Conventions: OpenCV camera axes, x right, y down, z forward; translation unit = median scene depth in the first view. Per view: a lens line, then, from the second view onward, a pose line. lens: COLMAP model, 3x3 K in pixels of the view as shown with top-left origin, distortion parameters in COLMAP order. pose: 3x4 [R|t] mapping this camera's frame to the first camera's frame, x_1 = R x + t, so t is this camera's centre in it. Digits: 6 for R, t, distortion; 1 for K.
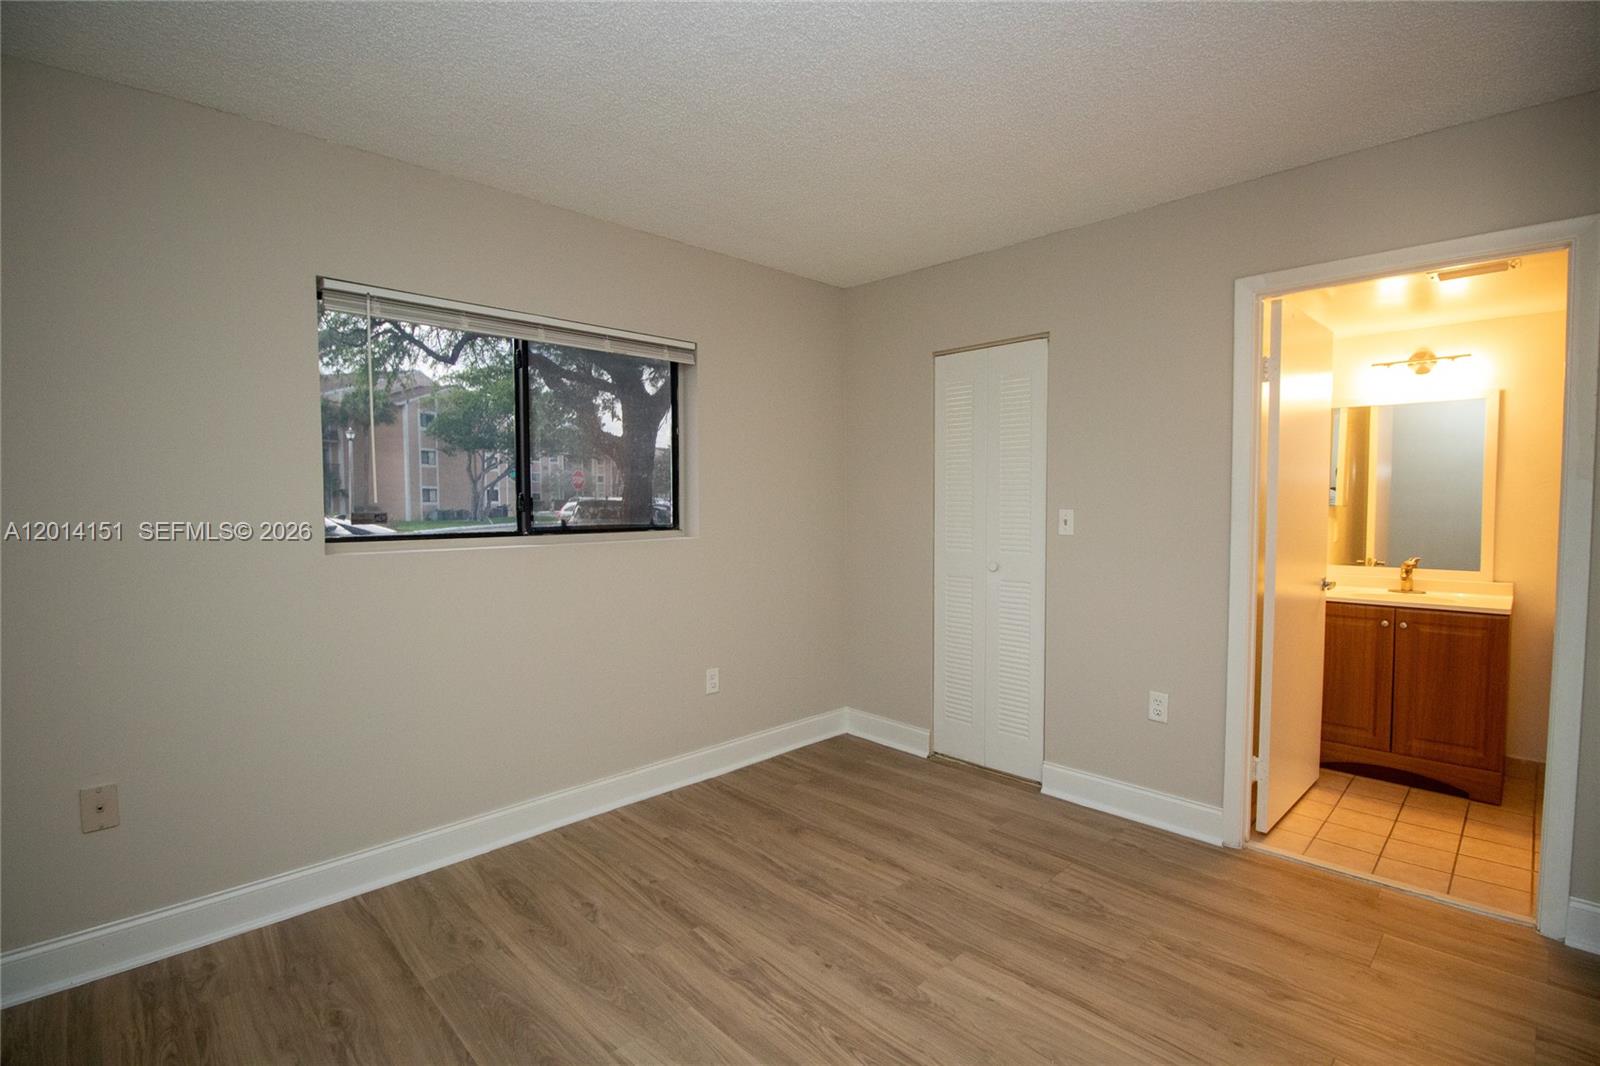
lens RADIAL K [[740.4, 0, 797.7], [0, 740.4, 531.4], [0, 0, 1]] dist [-0.003219, -0.009032]
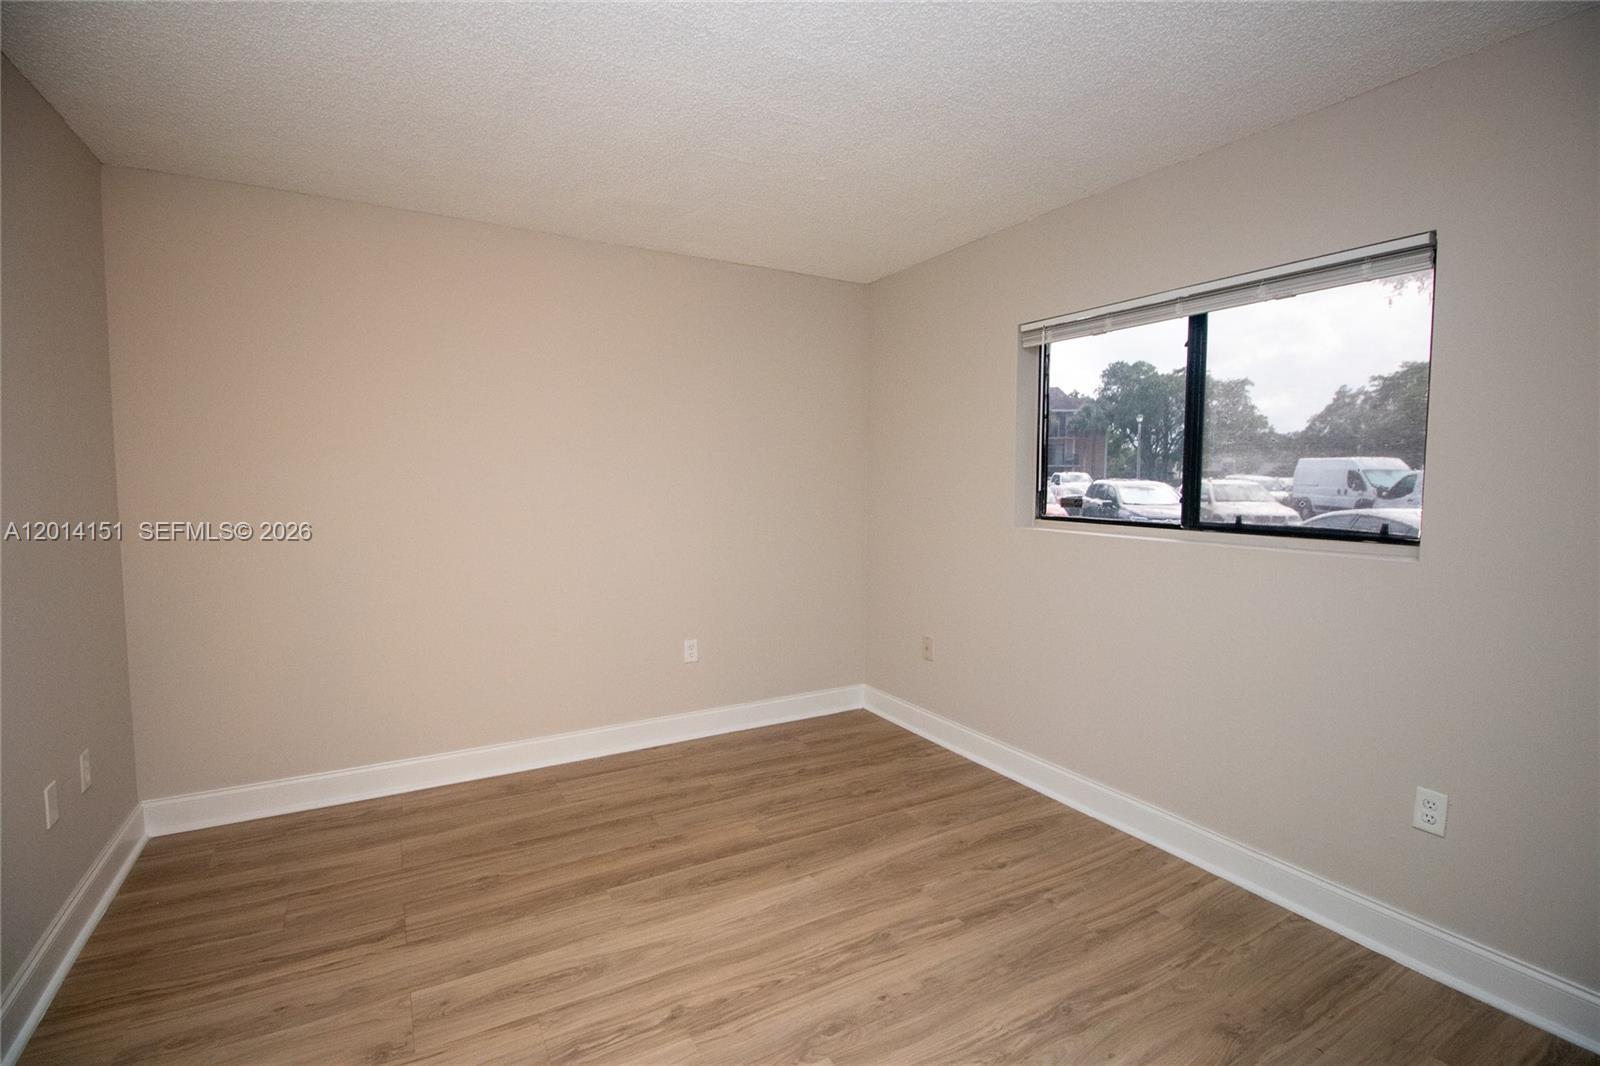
lens RADIAL K [[740.4, 0, 792.9], [0, 740.4, 531.8], [0, 0, 1]] dist [-0.003219, -0.009032]
pose [[-0.259165, 0.076530, -0.962796, 0.741149], [-0.044253, 0.994868, 0.090991, -0.061841], [0.964819, 0.066188, -0.254448, 0.874529]]
